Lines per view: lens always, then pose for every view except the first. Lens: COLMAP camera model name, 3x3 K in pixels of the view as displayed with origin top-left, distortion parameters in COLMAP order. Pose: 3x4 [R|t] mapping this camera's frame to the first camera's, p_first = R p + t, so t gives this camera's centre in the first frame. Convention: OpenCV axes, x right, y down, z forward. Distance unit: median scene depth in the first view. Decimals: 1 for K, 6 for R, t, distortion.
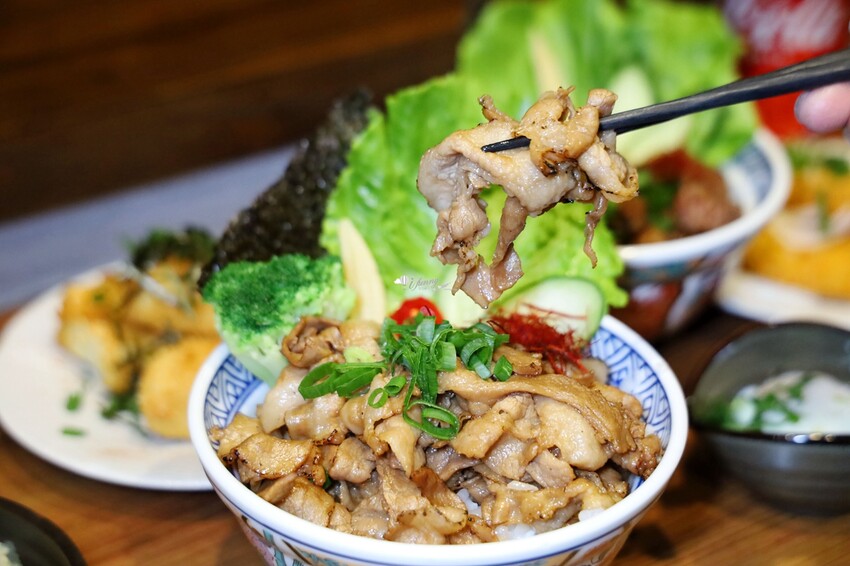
lens RADIAL K [[1830.3, 0, 425.0], [0, 1830.3, 283.0], [0, 0, 1]] dist [0.245123, -0.092382]
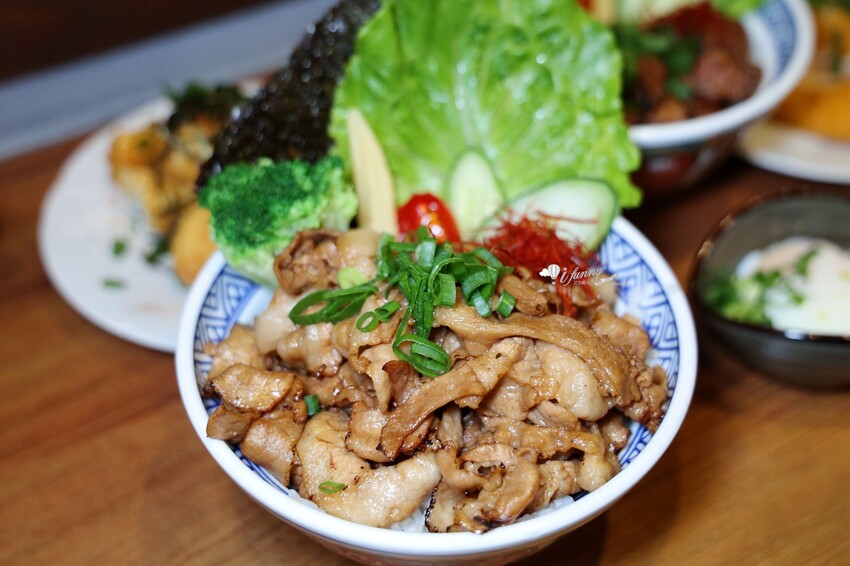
lens RADIAL K [[1141.3, 0, 425.0], [0, 1141.3, 283.0], [0, 0, 1]] dist [0.122344, 0.013344]
pose [[0.997667, 0.030681, -0.060977, 0.035924], [-0.013375, 0.963845, 0.266128, -0.113407], [0.066938, -0.264691, 0.962007, 0.412459]]
